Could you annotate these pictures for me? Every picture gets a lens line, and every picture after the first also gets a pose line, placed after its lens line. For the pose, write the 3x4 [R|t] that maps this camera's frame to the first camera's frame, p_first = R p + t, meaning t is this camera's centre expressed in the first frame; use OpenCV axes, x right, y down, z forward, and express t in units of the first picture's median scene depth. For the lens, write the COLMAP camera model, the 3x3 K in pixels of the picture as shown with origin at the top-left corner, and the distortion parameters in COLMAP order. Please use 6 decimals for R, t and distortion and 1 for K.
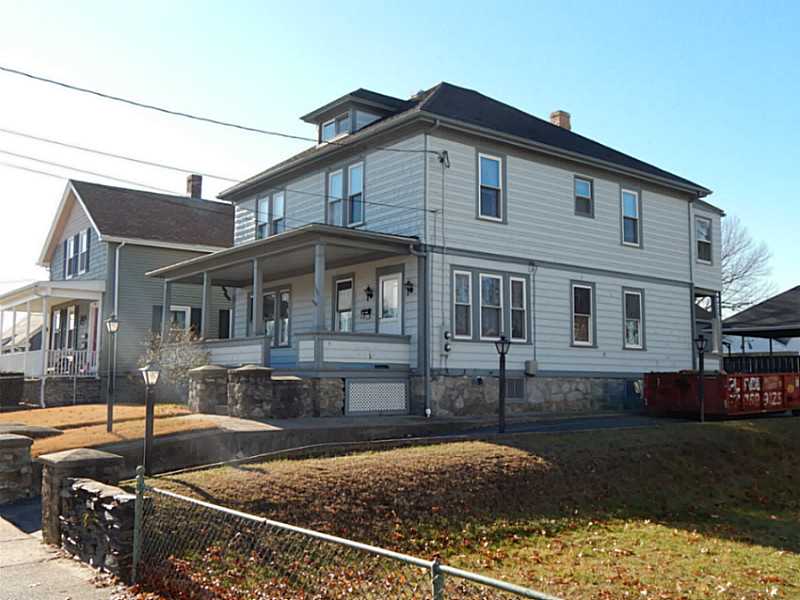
lens RADIAL K [[790.9, 0, 399.1], [0, 790.9, 301.8], [0, 0, 1]] dist [-0.010108, 0.000000]
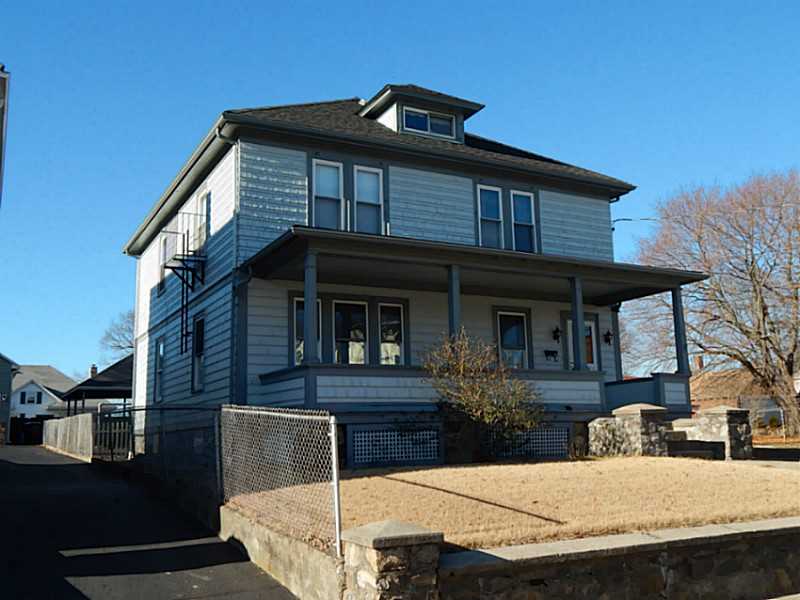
lens RADIAL K [[790.9, 0, 398.4], [0, 790.9, 297.6], [0, 0, 1]] dist [-0.010108, 0.000000]
pose [[0.177497, 0.169568, 0.969403, -0.956040], [-0.078468, 0.984346, -0.157815, 0.105484], [-0.980988, -0.048056, 0.188024, 0.958256]]
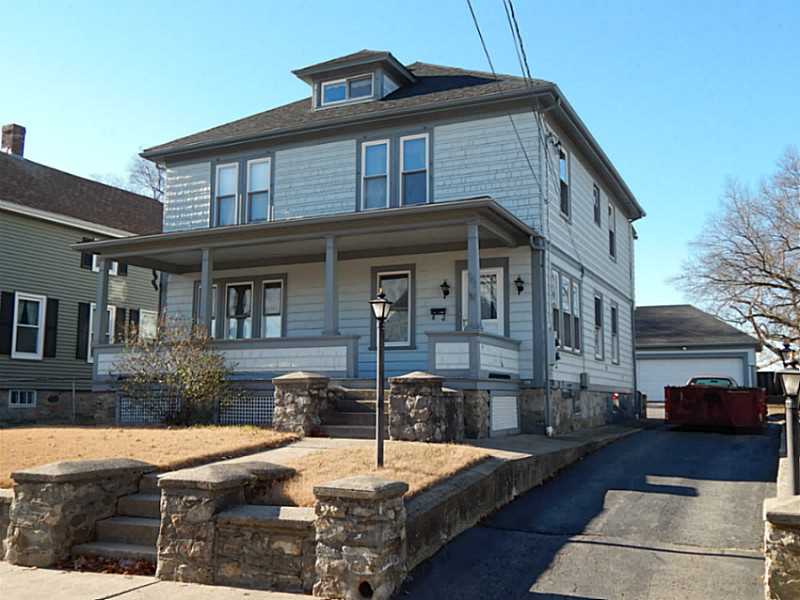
lens RADIAL K [[790.9, 0, 398.7], [0, 790.9, 300.4], [0, 0, 1]] dist [-0.010108, 0.000000]
pose [[0.892883, 0.056500, 0.446731, -0.433070], [-0.045653, 0.998343, -0.035019, 0.030661], [-0.447970, 0.010874, 0.893983, 0.257489]]
